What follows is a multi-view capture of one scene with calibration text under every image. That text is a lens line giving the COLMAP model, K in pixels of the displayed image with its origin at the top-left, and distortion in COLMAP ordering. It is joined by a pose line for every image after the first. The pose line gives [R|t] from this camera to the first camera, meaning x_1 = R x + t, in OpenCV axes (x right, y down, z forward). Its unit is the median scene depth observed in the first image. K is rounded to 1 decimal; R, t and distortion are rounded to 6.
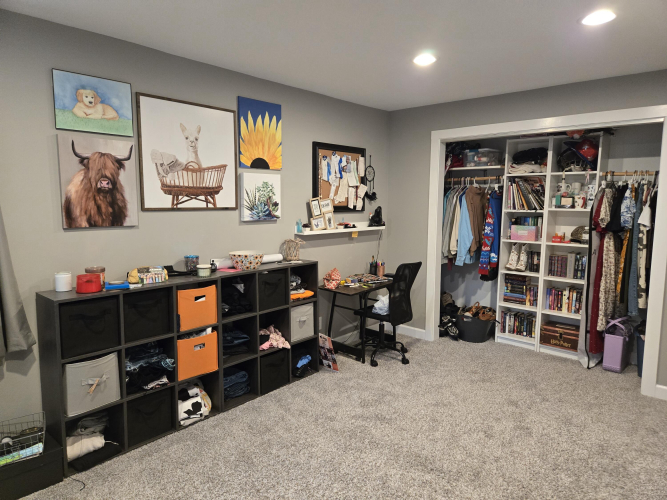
lens RADIAL K [[441.7, 0, 334.4], [0, 441.7, 251.4], [0, 0, 1]] dist [0.059678, -0.043892]
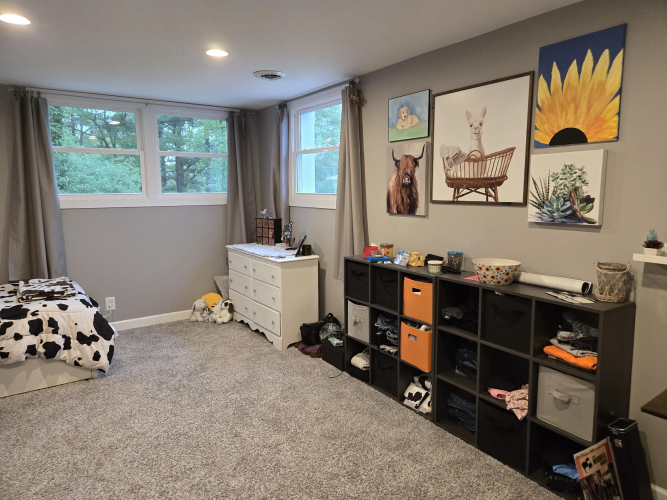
lens RADIAL K [[441.7, 0, 334.8], [0, 441.7, 245.7], [0, 0, 1]] dist [0.059678, -0.043892]
pose [[-0.234898, 0.123145, -0.964188, 0.643718], [-0.109771, 0.982236, 0.152193, -0.118259], [0.965802, 0.141590, -0.217208, 0.950879]]
